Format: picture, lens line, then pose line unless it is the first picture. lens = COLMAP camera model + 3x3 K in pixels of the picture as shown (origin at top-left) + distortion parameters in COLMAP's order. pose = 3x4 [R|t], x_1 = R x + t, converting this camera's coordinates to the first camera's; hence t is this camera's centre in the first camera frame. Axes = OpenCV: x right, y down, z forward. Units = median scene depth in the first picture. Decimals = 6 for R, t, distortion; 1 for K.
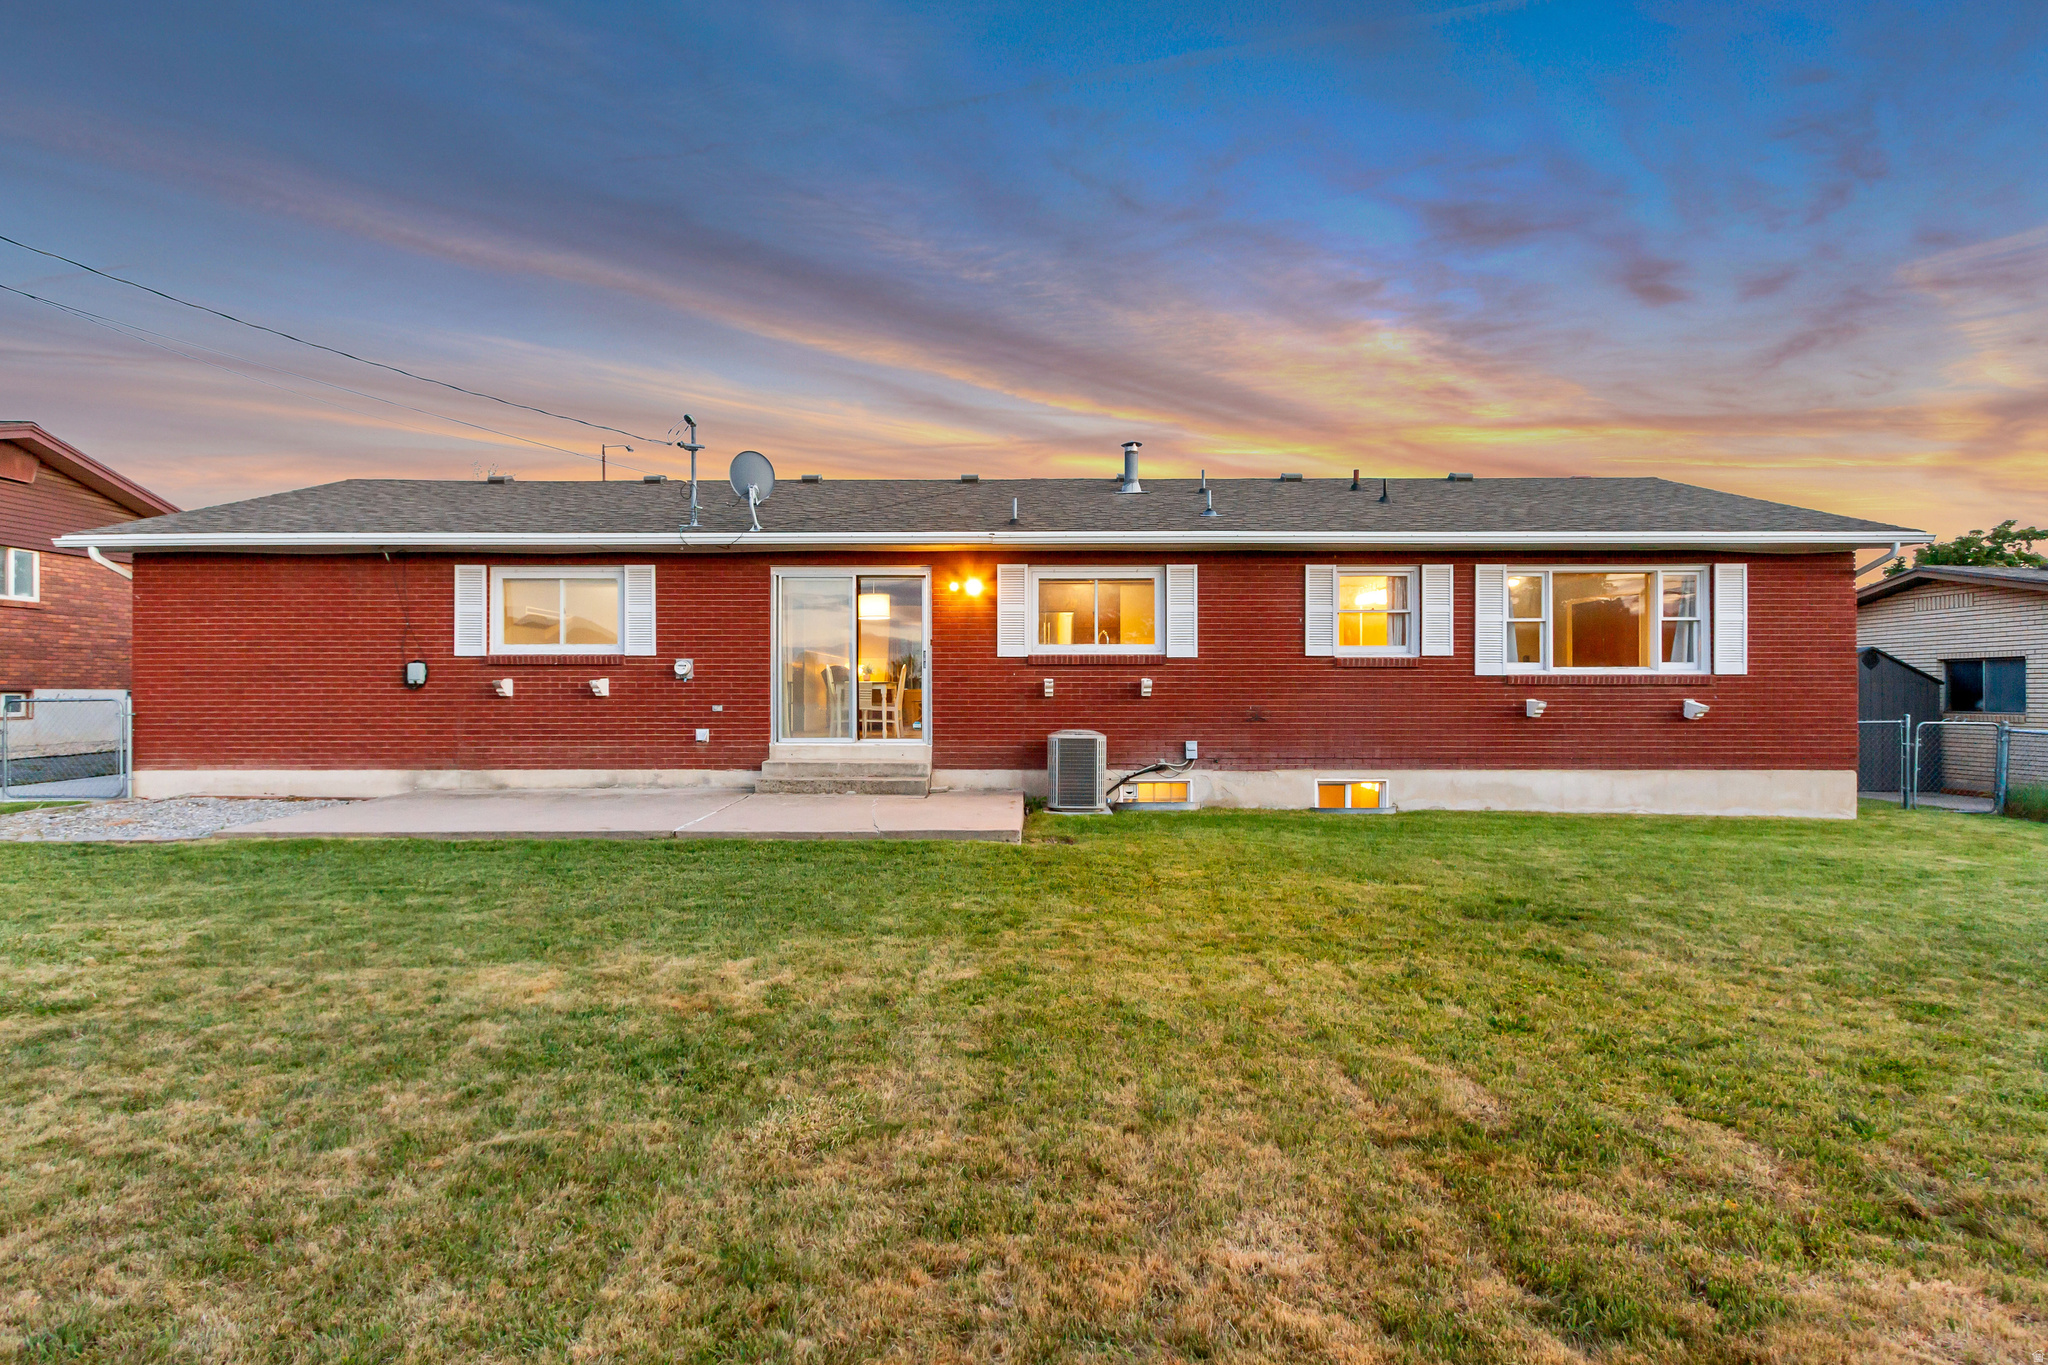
lens RADIAL K [[1039.1, 0, 1019.3], [0, 1039.1, 669.9], [0, 0, 1]] dist [0.005345, -0.000003]
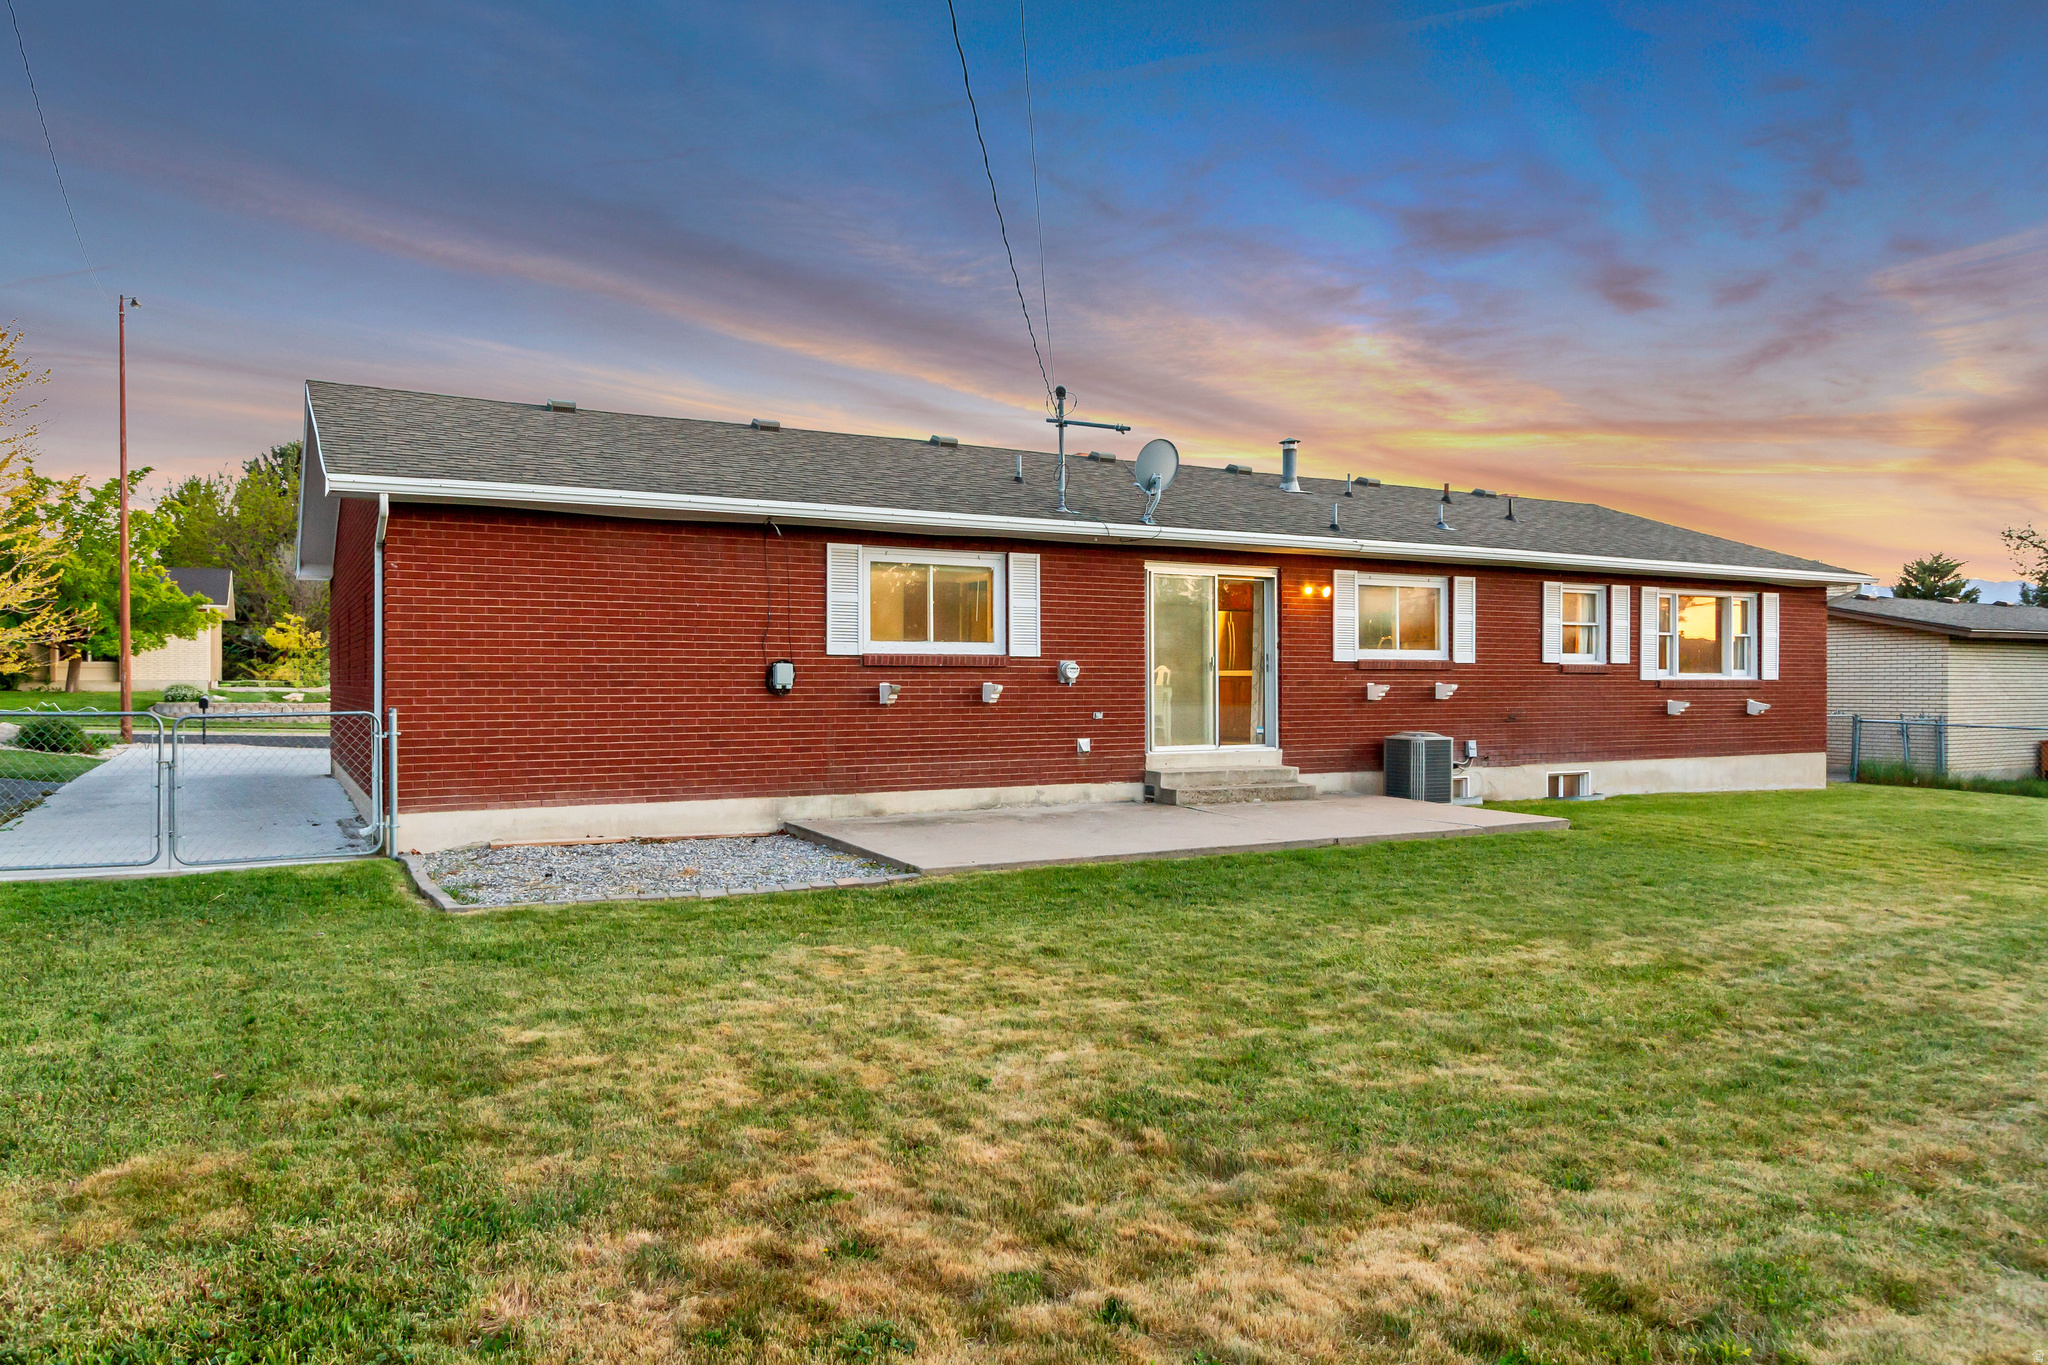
lens RADIAL K [[1363.9, 0, 1022.5], [0, 1363.9, 673.1], [0, 0, 1]] dist [0.002300, -0.002244]
pose [[0.868445, 0.003711, 0.495772, -0.942857], [-0.004728, 0.999989, 0.000798, -0.000665], [-0.495763, -0.003037, 0.868453, -0.000054]]
